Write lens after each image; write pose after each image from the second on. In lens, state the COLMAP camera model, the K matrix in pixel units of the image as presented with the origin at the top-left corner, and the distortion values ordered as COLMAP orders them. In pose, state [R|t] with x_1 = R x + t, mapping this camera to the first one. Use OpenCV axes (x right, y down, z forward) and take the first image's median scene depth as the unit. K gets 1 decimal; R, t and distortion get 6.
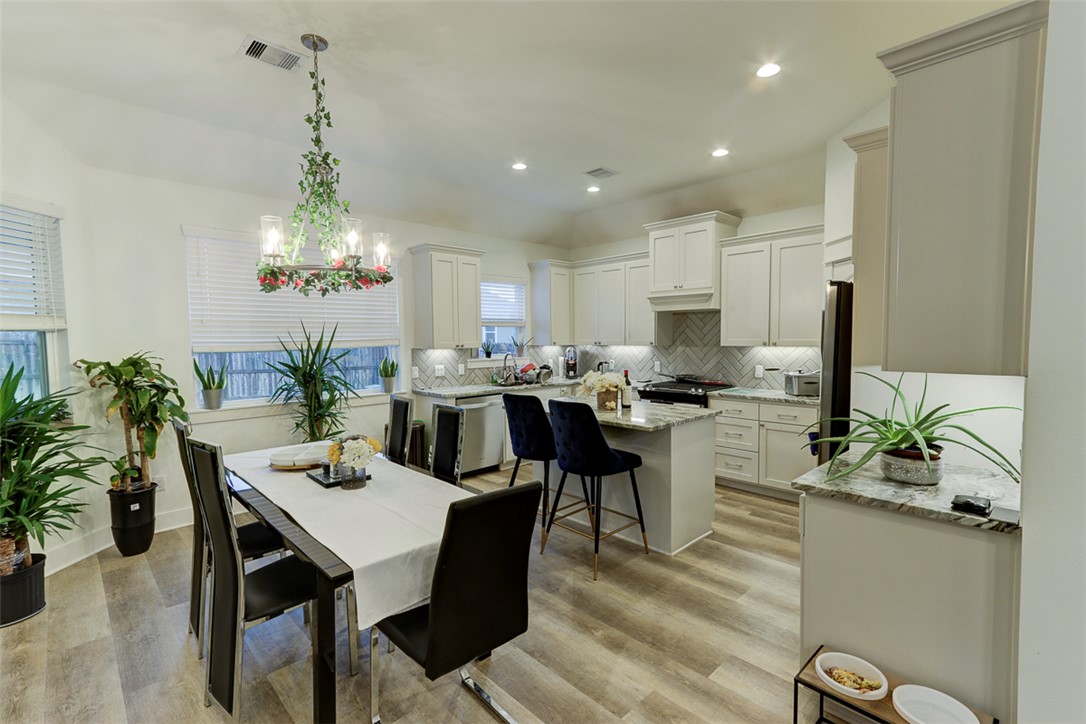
lens RADIAL K [[494.4, 0, 544.2], [0, 494.4, 364.9], [0, 0, 1]] dist [0.020791, 0.000560]
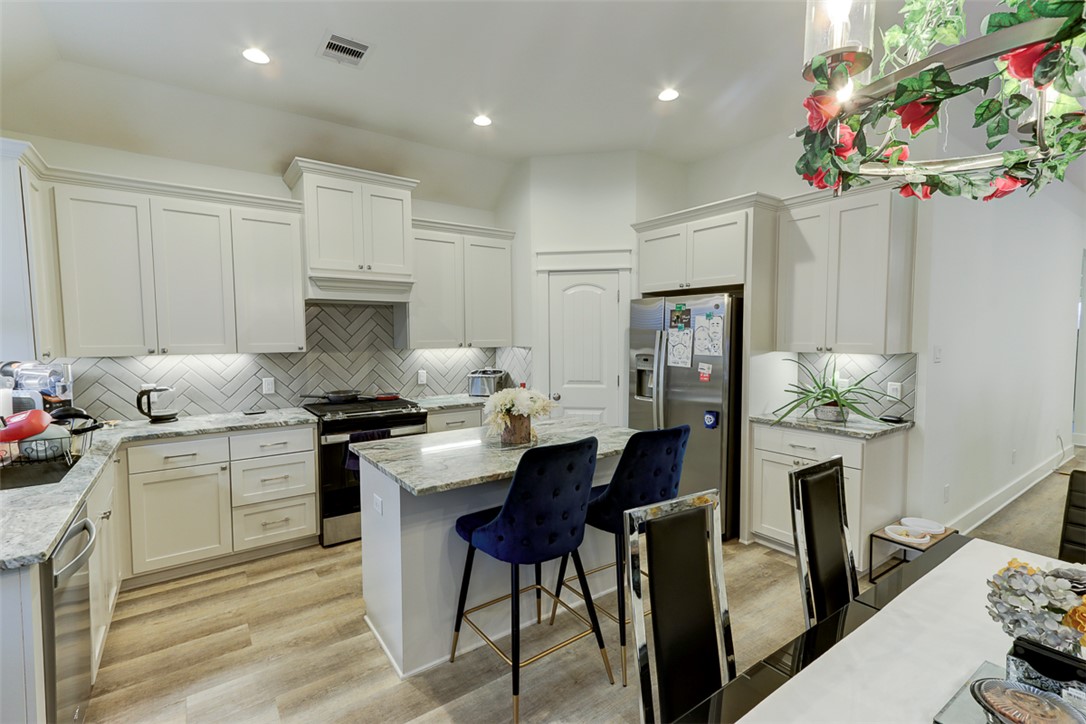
lens RADIAL K [[494.4, 0, 543.5], [0, 494.4, 362.1], [0, 0, 1]] dist [0.020791, 0.000560]
pose [[0.137761, -0.047558, 0.989323, -0.363264], [0.067488, 0.996976, 0.038528, -0.028707], [-0.988164, 0.061460, 0.140554, 0.581208]]
